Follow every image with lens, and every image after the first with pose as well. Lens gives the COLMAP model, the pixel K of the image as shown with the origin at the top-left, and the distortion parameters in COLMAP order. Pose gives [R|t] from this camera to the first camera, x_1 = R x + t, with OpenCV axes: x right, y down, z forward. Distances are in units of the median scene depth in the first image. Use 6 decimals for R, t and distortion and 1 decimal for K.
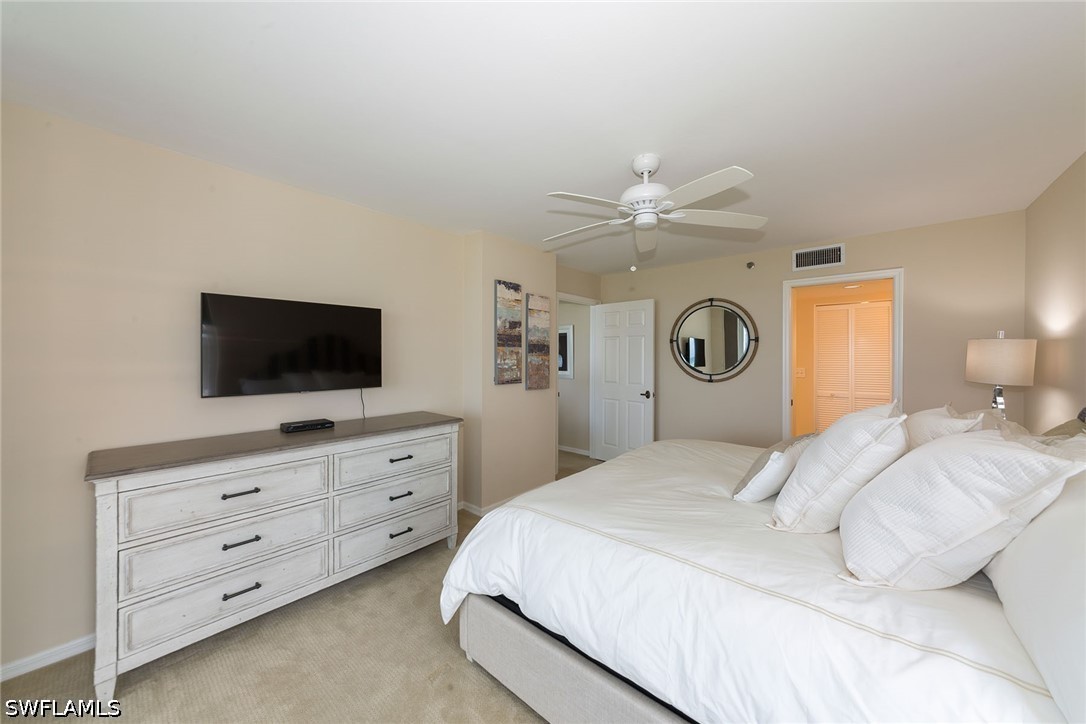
lens RADIAL K [[379.2, 0, 543.7], [0, 379.2, 361.3], [0, 0, 1]] dist [0.000177, 0.000014]
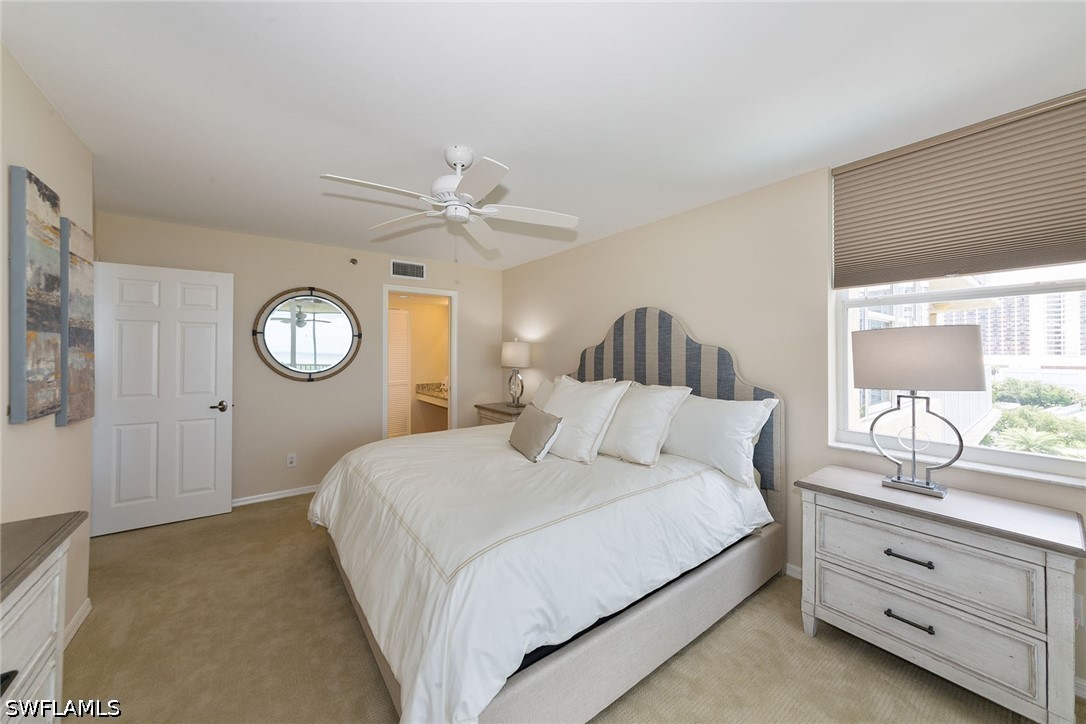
lens RADIAL K [[379.2, 0, 544.1], [0, 379.2, 352.7], [0, 0, 1]] dist [0.000177, 0.000014]
pose [[0.227973, -0.003369, 0.973662, -0.368032], [0.013765, 0.999905, 0.000237, -0.006144], [-0.973570, 0.013348, 0.227998, 0.327399]]
